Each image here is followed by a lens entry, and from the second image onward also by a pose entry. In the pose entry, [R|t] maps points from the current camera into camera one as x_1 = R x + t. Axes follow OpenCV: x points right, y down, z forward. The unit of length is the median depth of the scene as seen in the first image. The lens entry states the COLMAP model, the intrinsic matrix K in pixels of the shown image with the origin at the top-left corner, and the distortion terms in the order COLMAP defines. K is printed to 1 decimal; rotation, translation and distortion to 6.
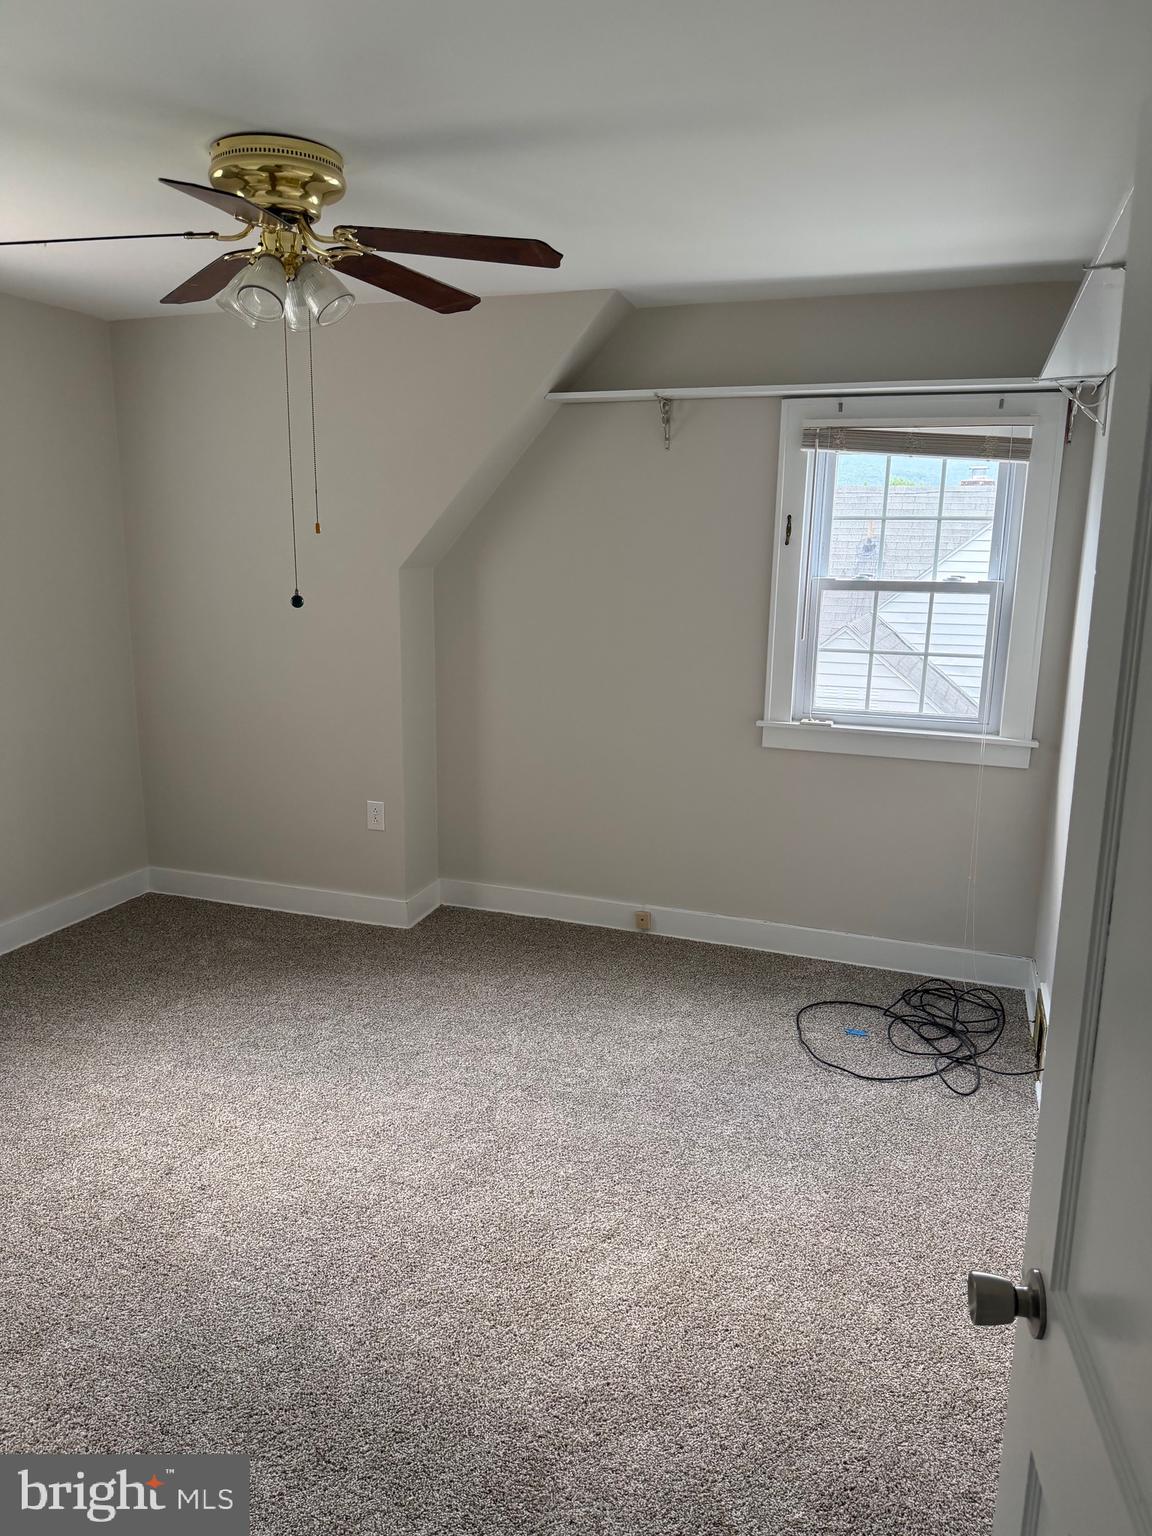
lens RADIAL K [[1089.7, 0, 541.8], [0, 1089.7, 765.8], [0, 0, 1]] dist [0.032008, -0.085558]
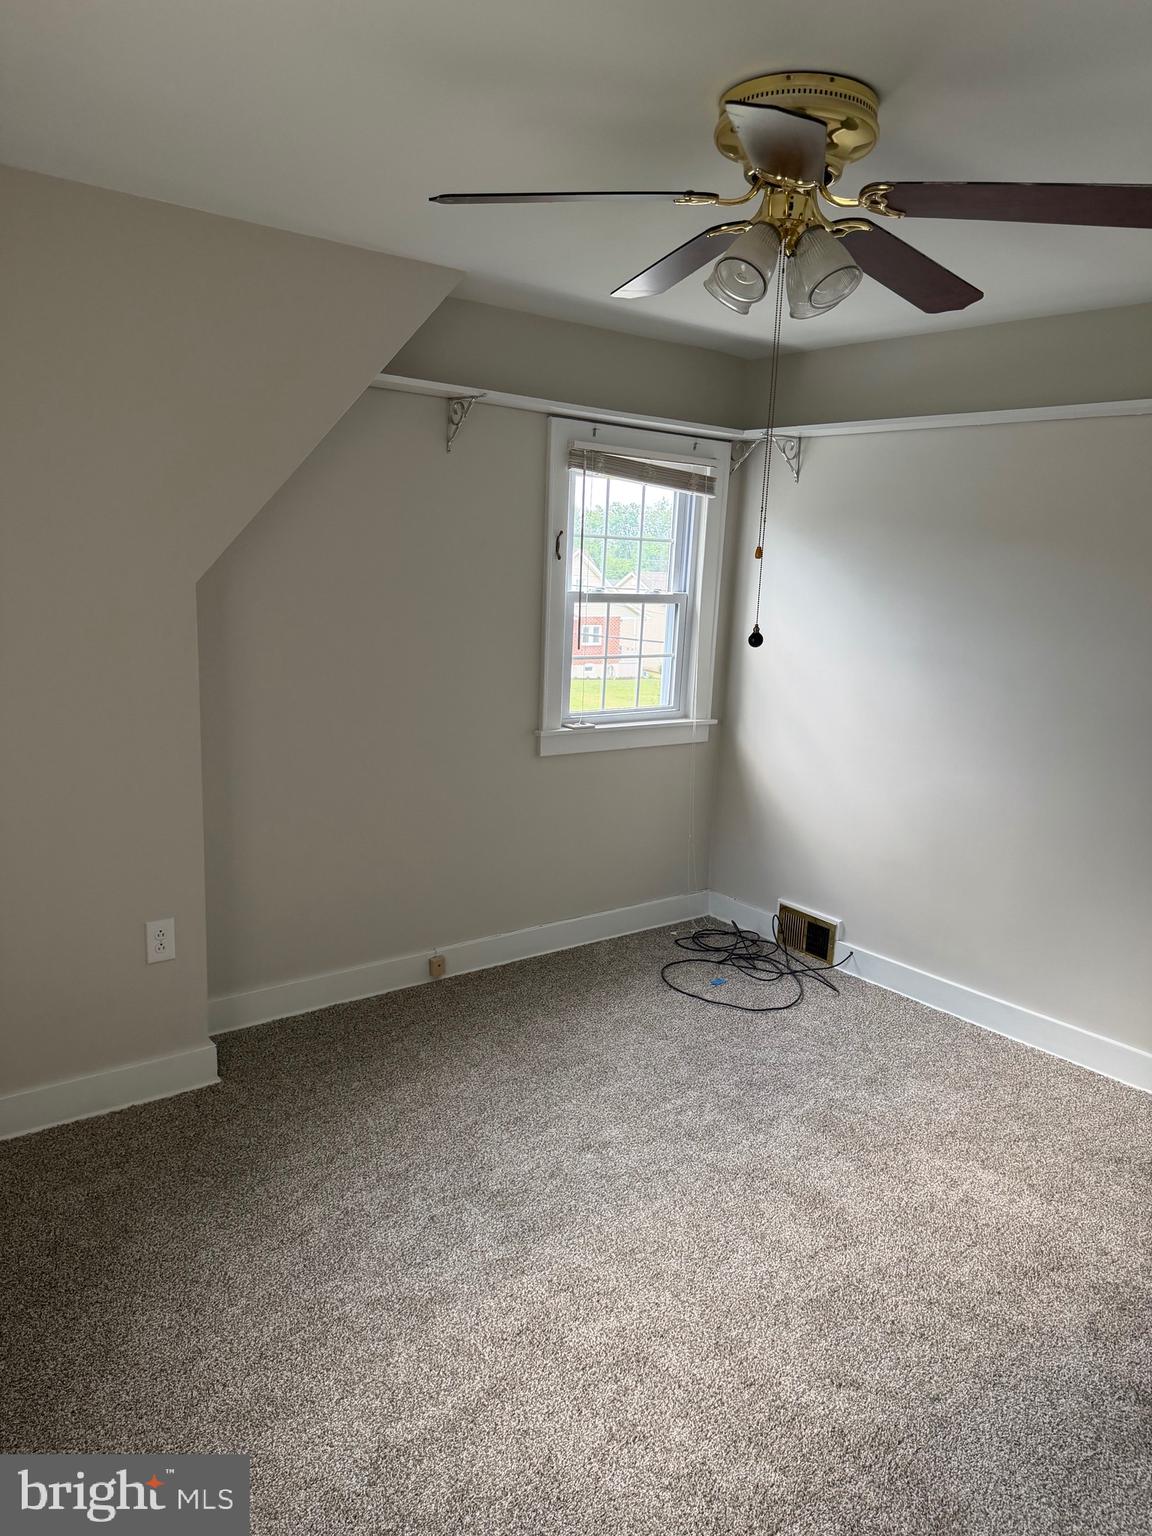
lens RADIAL K [[1089.7, 0, 584.3], [0, 1089.7, 774.7], [0, 0, 1]] dist [0.032008, -0.085558]
pose [[0.497057, -0.158741, 0.853074, -0.682277], [0.142765, 0.984687, 0.100047, -0.102534], [-0.855893, 0.072060, 0.512109, 0.470835]]
